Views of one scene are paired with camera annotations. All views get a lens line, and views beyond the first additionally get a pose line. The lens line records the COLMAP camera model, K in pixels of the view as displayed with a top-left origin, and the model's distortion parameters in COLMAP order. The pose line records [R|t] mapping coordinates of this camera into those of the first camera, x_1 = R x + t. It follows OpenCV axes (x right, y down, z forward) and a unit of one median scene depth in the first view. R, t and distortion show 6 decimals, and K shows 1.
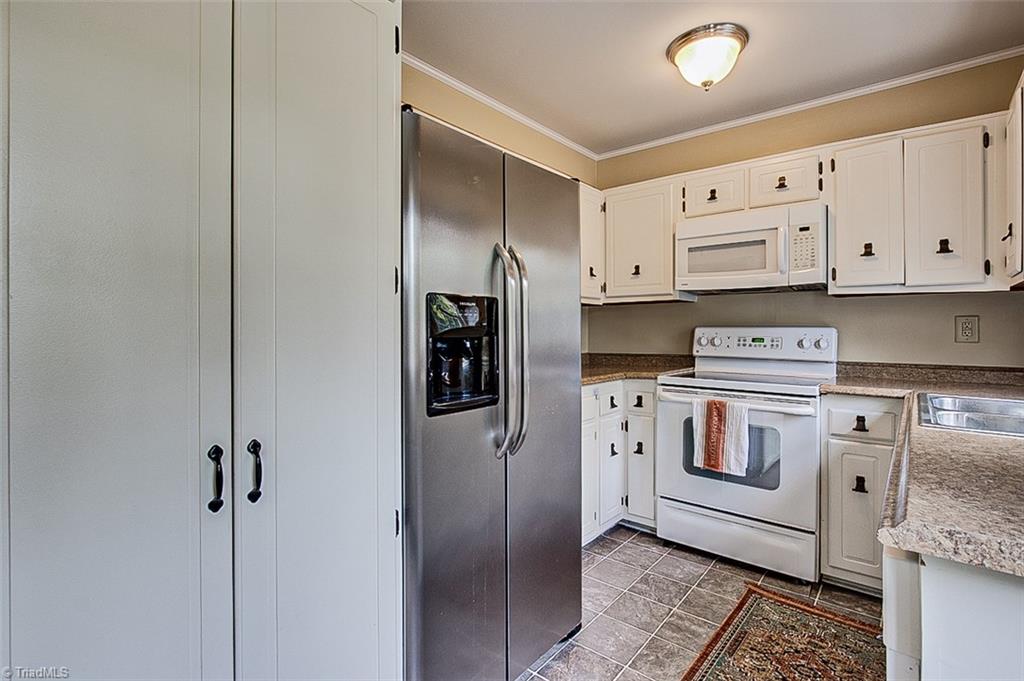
lens RADIAL K [[490.4, 0, 516.1], [0, 490.4, 326.8], [0, 0, 1]] dist [-0.003010, 0.000225]
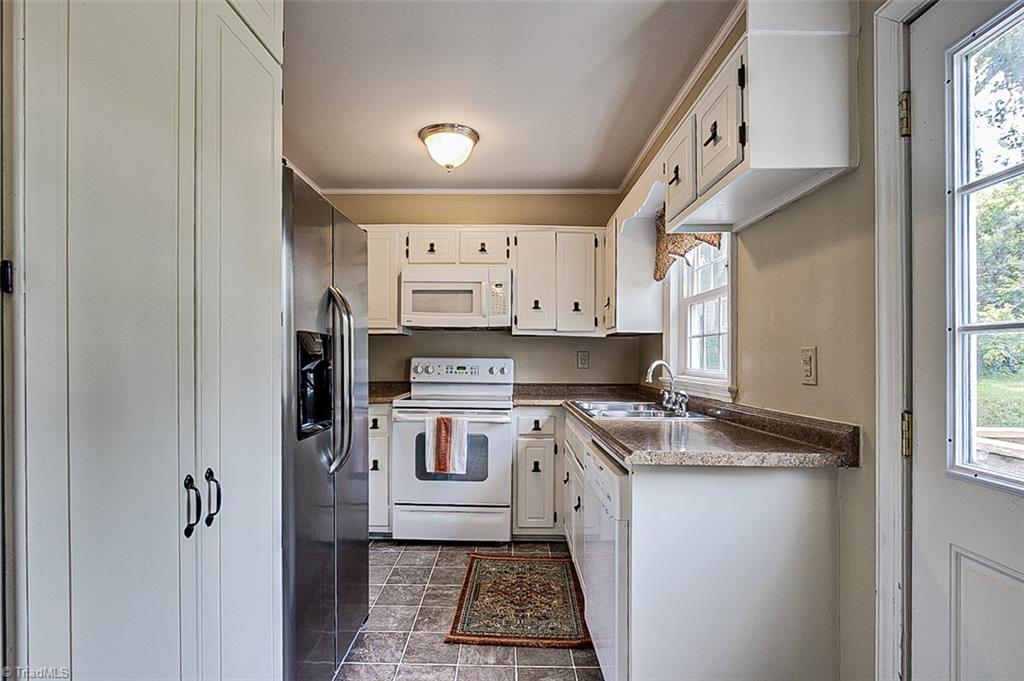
lens RADIAL K [[516.6, 0, 506.2], [0, 516.6, 358.9], [0, 0, 1]] dist [-0.002799, 0.000698]
pose [[0.774935, 0.000857, 0.632040, -0.305520], [-0.008708, 0.999919, 0.009321, -0.011818], [-0.631981, -0.012727, 0.774879, -0.119876]]
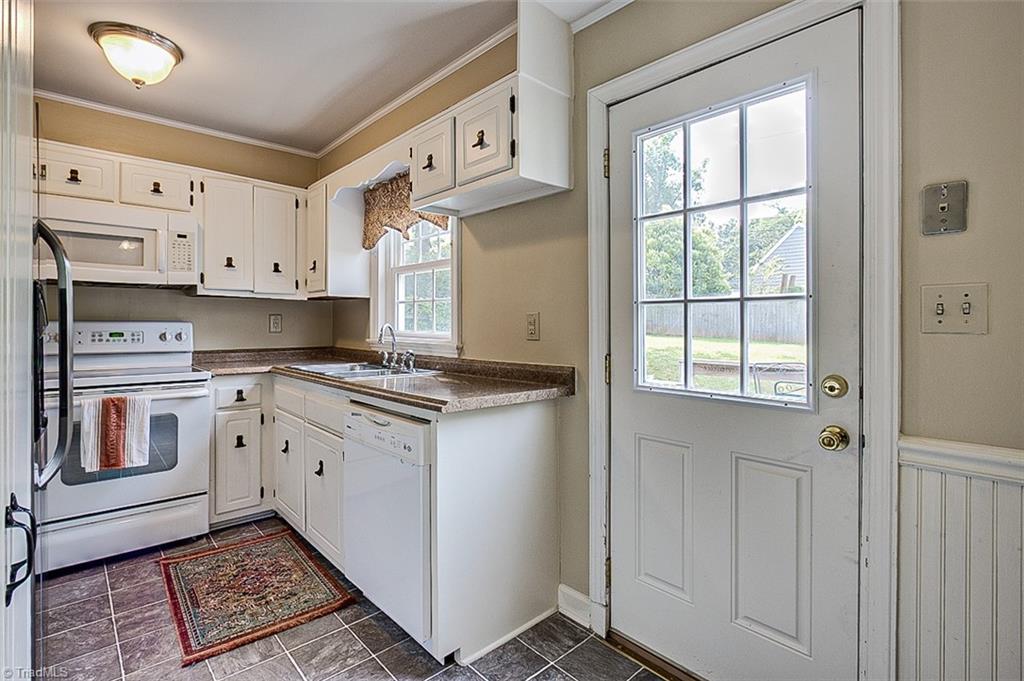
lens RADIAL K [[493.7, 0, 509.9], [0, 493.7, 320.2], [0, 0, 1]] dist [0.001261, 0.001408]
pose [[0.139802, 0.003227, 0.990174, -0.462544], [-0.008260, 0.999964, -0.002093, -0.008106], [-0.990145, -0.007886, 0.139823, 0.084508]]
